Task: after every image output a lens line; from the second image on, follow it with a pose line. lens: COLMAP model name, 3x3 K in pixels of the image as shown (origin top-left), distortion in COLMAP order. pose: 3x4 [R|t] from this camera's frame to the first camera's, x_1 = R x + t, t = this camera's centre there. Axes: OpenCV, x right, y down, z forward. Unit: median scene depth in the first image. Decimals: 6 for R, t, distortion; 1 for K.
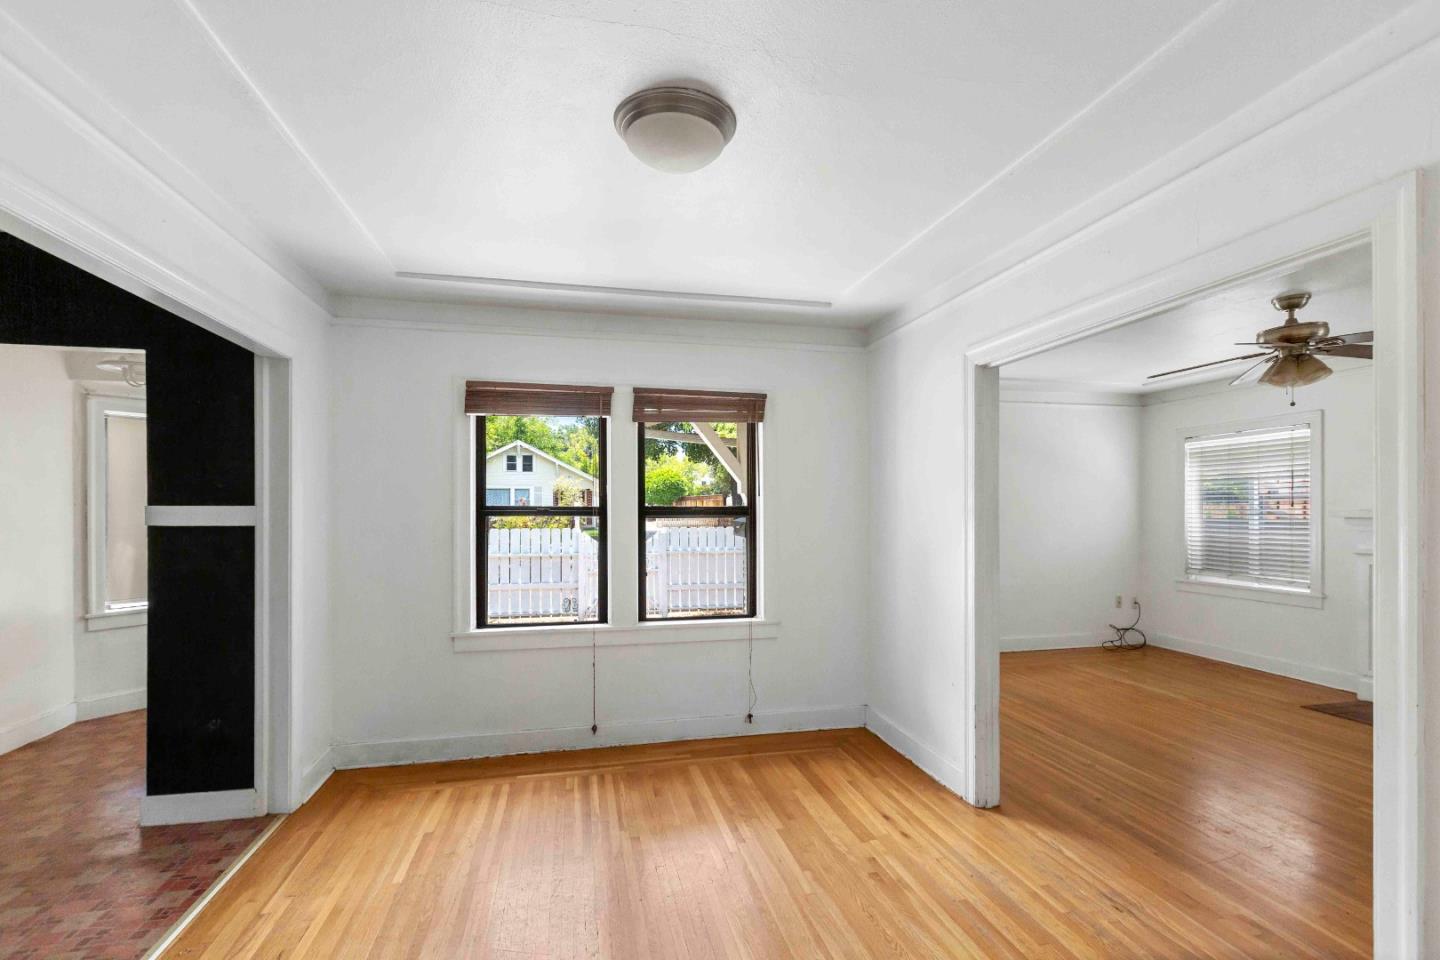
lens RADIAL K [[663.0, 0, 713.6], [0, 663.0, 502.8], [0, 0, 1]] dist [-0.000317, -0.001244]
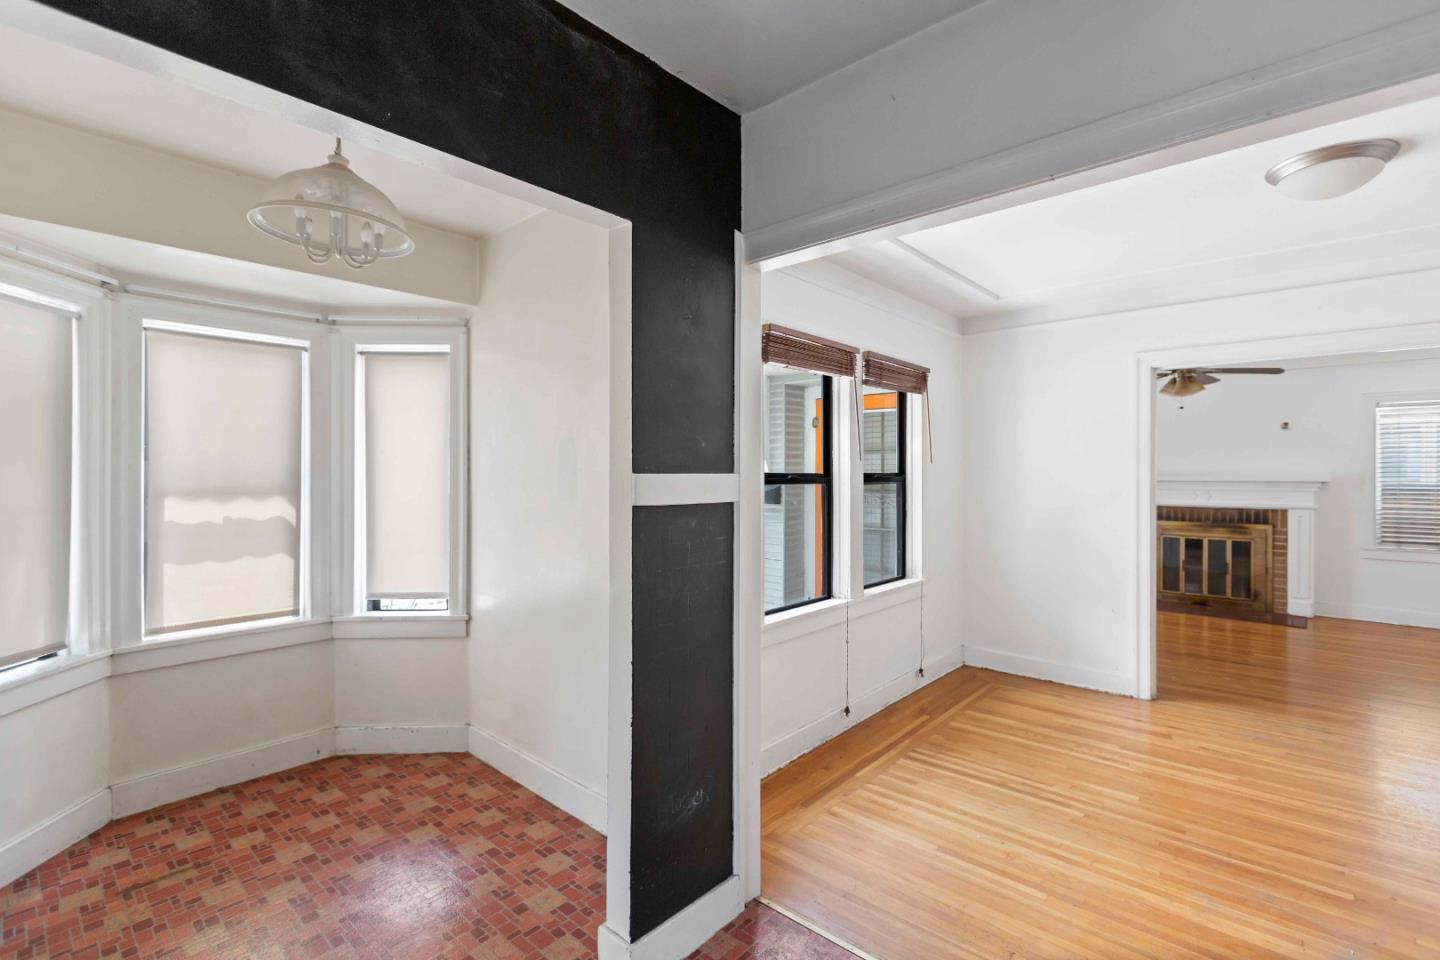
lens RADIAL K [[663.0, 0, 711.0], [0, 663.0, 469.4], [0, 0, 1]] dist [-0.000317, -0.001244]
pose [[0.816774, 0.003272, 0.576948, -0.879853], [-0.005710, 0.999981, 0.002412, -0.000448], [-0.576929, -0.005264, 0.816777, 0.346947]]
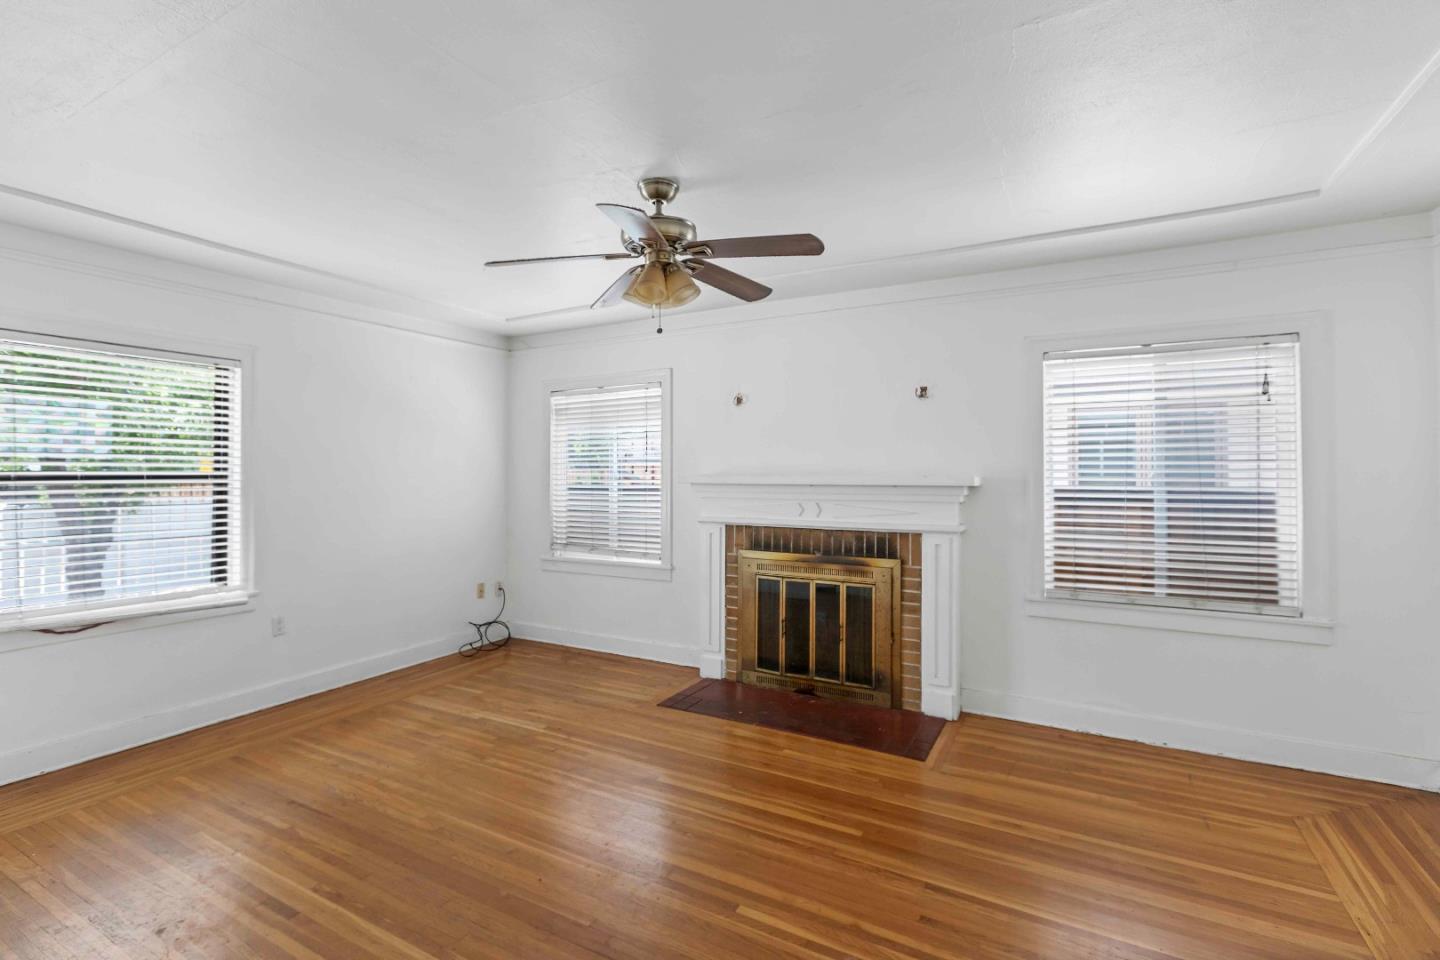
lens RADIAL K [[663.0, 0, 699.7], [0, 663.0, 468.1], [0, 0, 1]] dist [-0.000317, -0.001244]
pose [[0.683091, 0.003636, 0.730325, 0.352957], [-0.003669, 0.999992, -0.001547, 0.003289], [-0.730324, -0.001623, 0.683099, 0.444533]]
